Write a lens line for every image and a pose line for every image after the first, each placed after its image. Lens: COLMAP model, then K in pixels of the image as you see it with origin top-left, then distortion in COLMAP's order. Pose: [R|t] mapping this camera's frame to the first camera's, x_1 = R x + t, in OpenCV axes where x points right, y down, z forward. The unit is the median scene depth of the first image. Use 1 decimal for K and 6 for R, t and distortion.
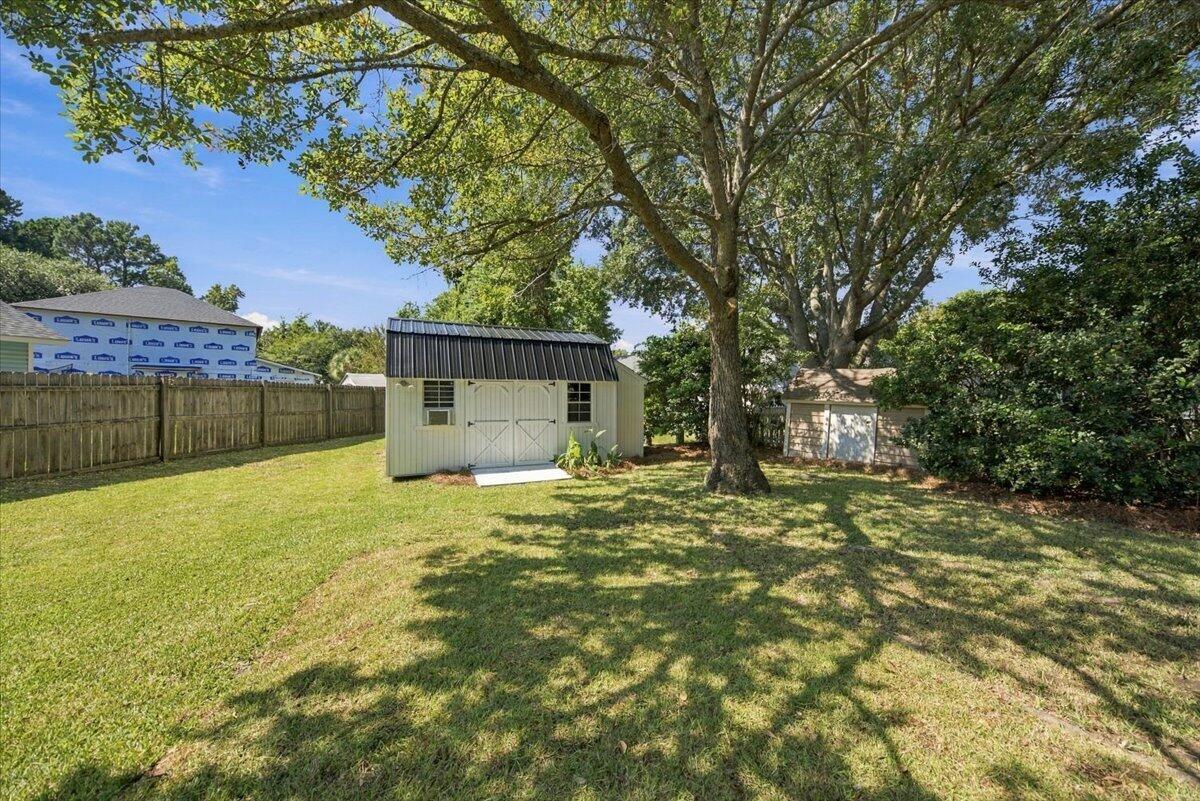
lens RADIAL K [[433.2, 0, 597.9], [0, 433.2, 399.1], [0, 0, 1]] dist [0.001022, 0.000107]
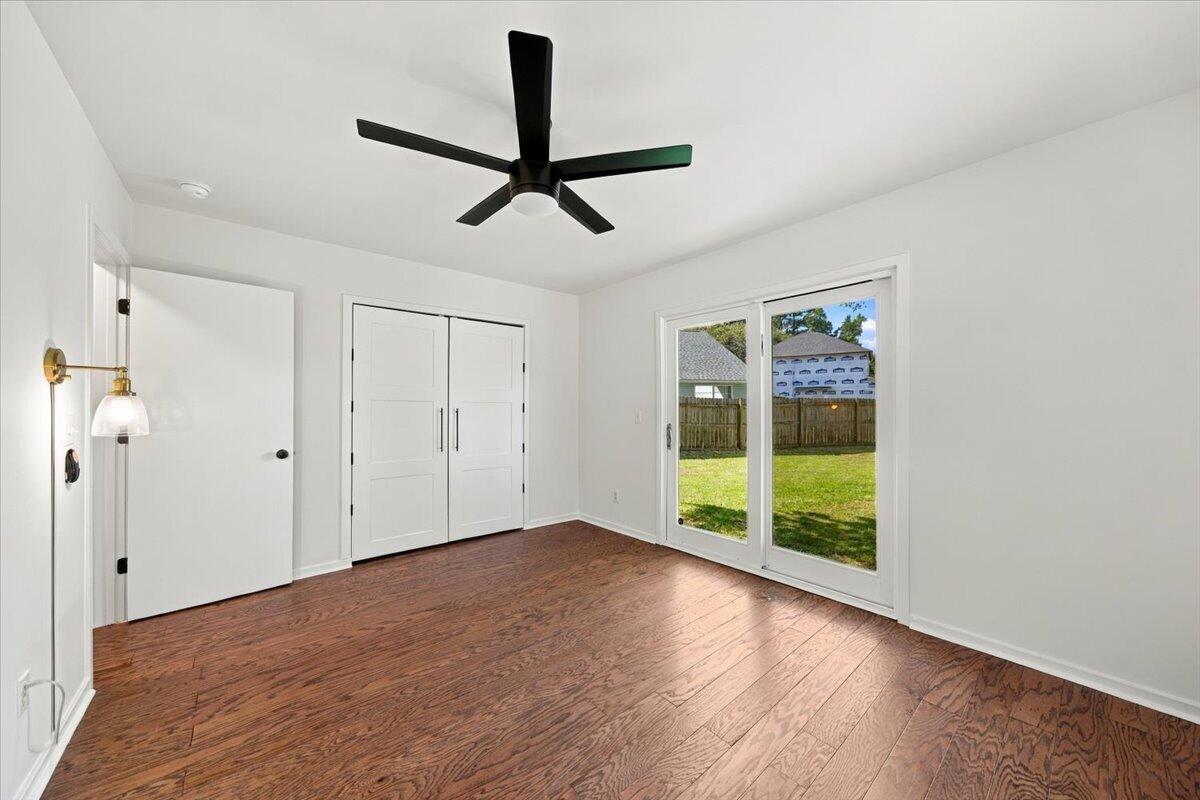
lens RADIAL K [[420.8, 0, 603.0], [0, 420.8, 402.0], [0, 0, 1]] dist [-0.006681, 0.000113]
pose [[0.306963, -0.013851, -0.951621, 0.345427], [0.000256, 0.999895, -0.014471, -0.013191], [0.951721, 0.004198, 0.306935, -0.260070]]
